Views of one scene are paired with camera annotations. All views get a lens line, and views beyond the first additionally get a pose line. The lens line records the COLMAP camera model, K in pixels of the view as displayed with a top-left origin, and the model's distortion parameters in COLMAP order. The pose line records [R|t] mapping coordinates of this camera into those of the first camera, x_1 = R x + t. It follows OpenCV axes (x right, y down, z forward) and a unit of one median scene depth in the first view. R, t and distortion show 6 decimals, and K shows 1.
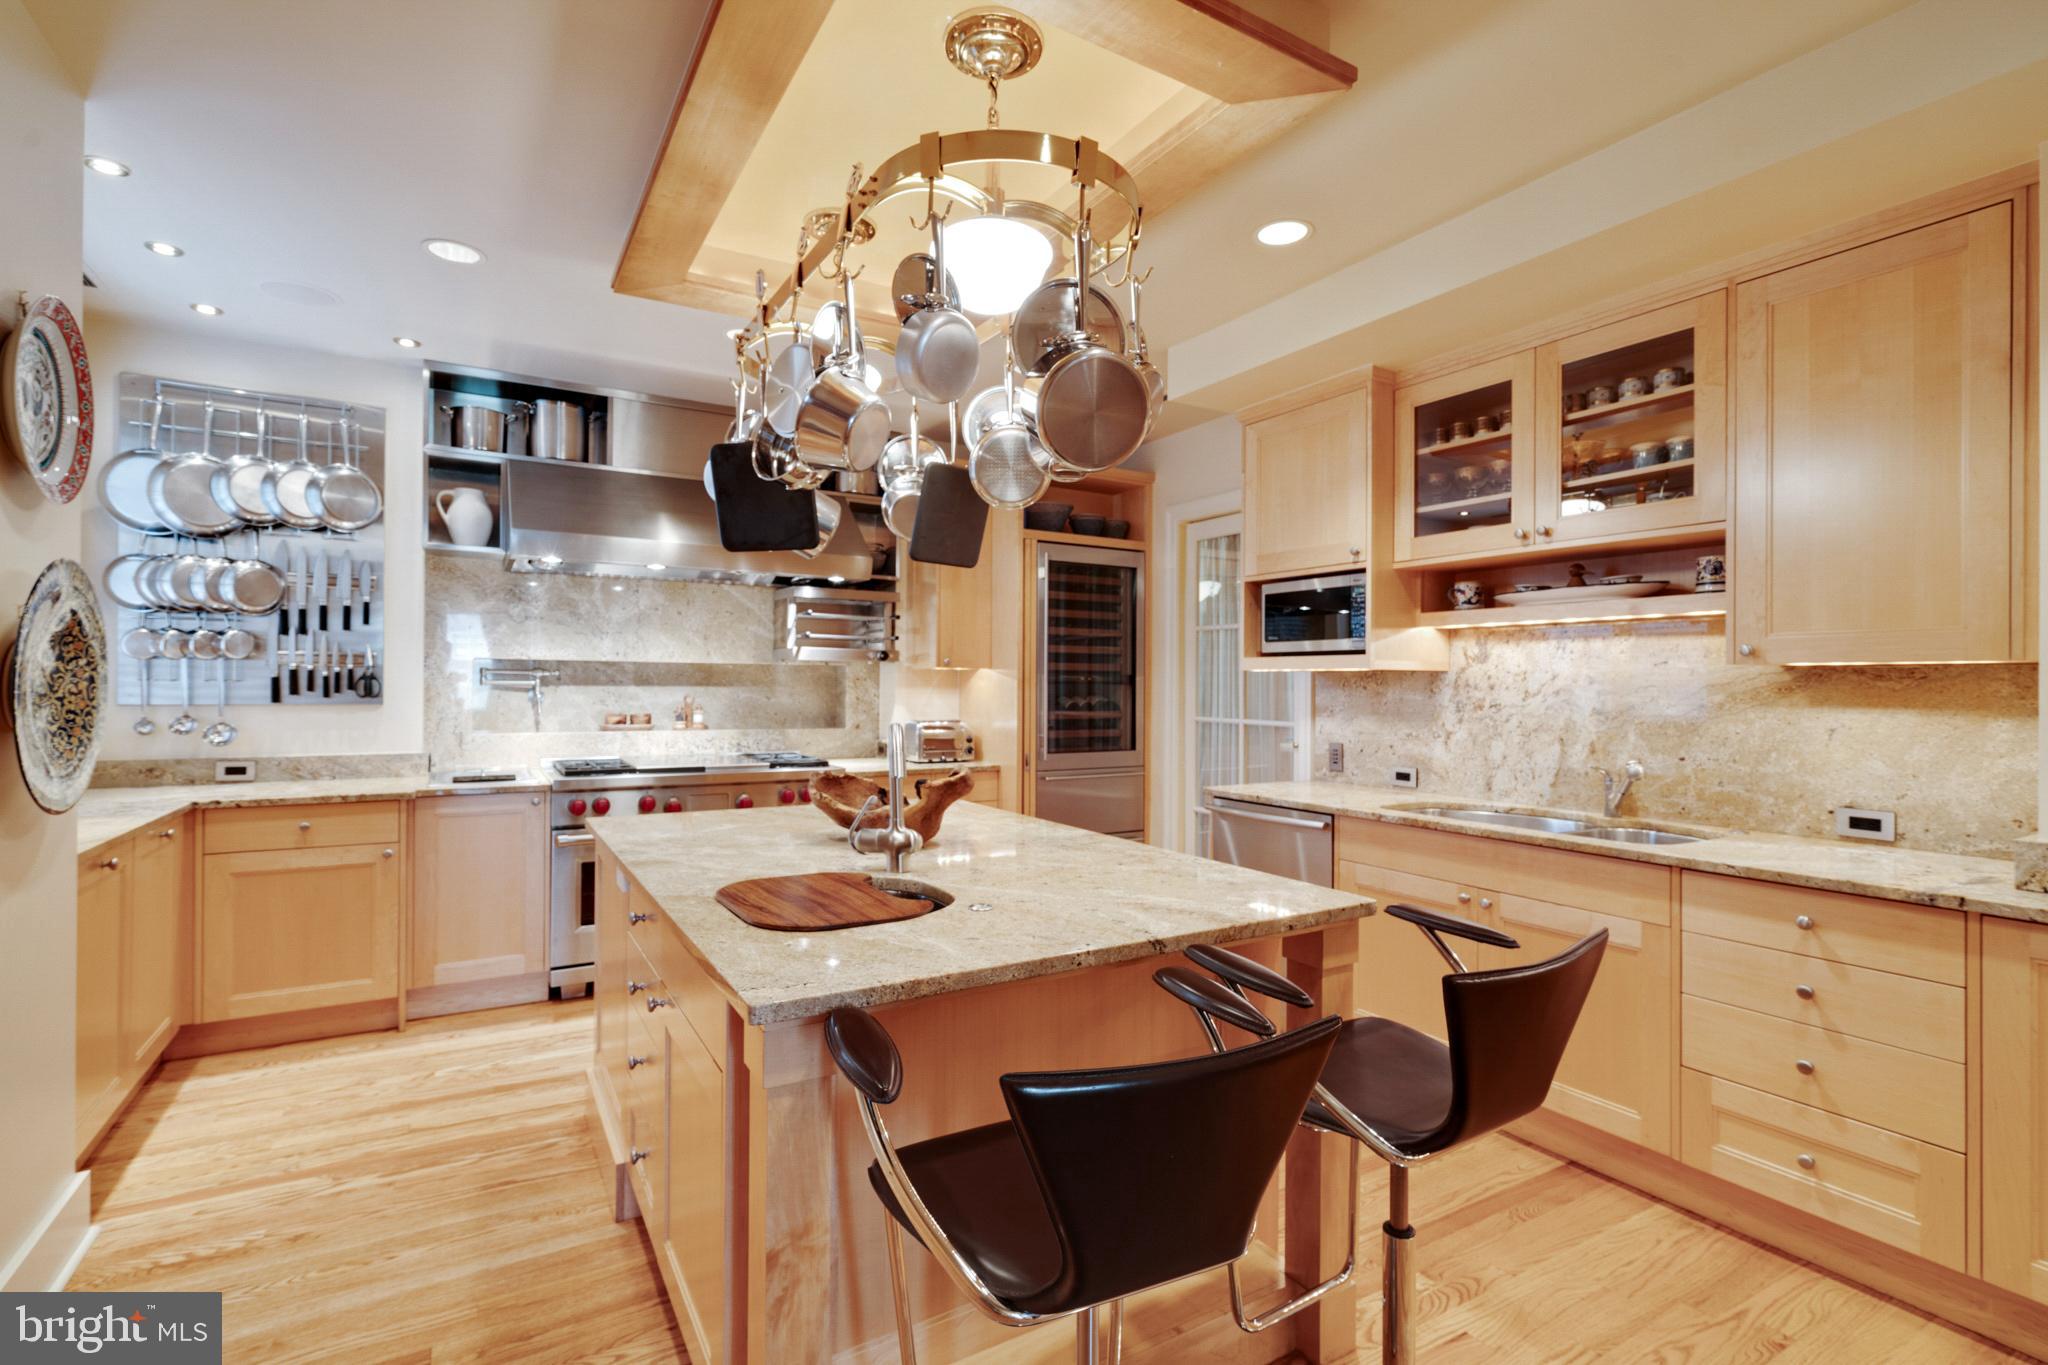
lens RADIAL K [[940.7, 0, 1016.1], [0, 940.7, 683.9], [0, 0, 1]] dist [0.000069, 0.000972]
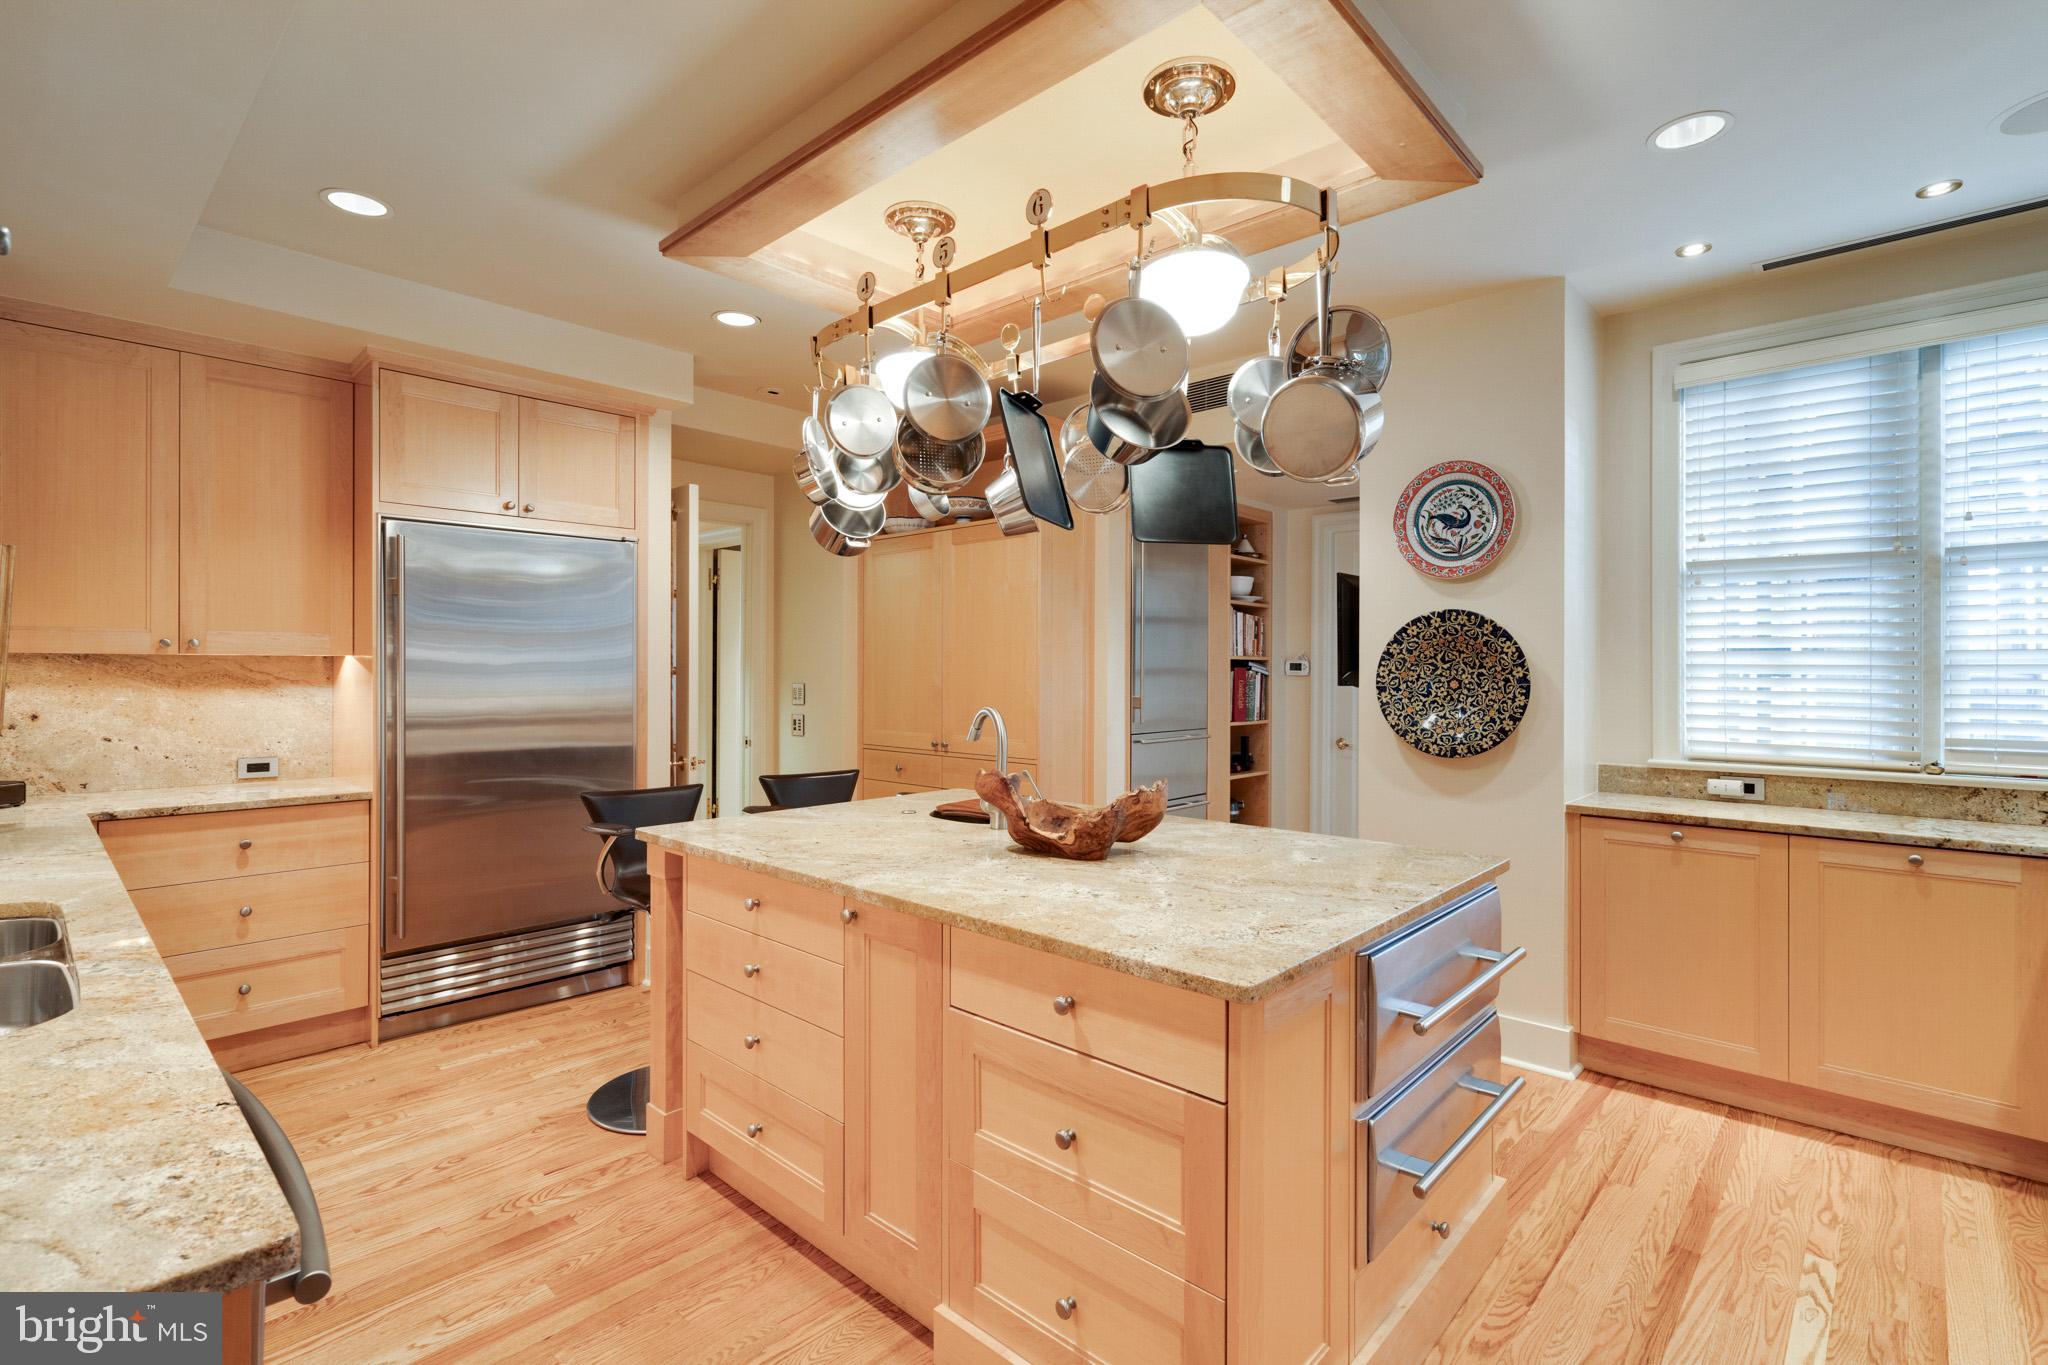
lens RADIAL K [[942.5, 0, 1023.7], [0, 942.5, 664.8], [0, 0, 1]] dist [-0.000316, 0.000130]
pose [[-0.958032, -0.009954, -0.286490, 0.120023], [-0.008392, 0.999942, -0.006679, -0.007655], [0.286540, -0.003995, -0.958060, 1.278082]]
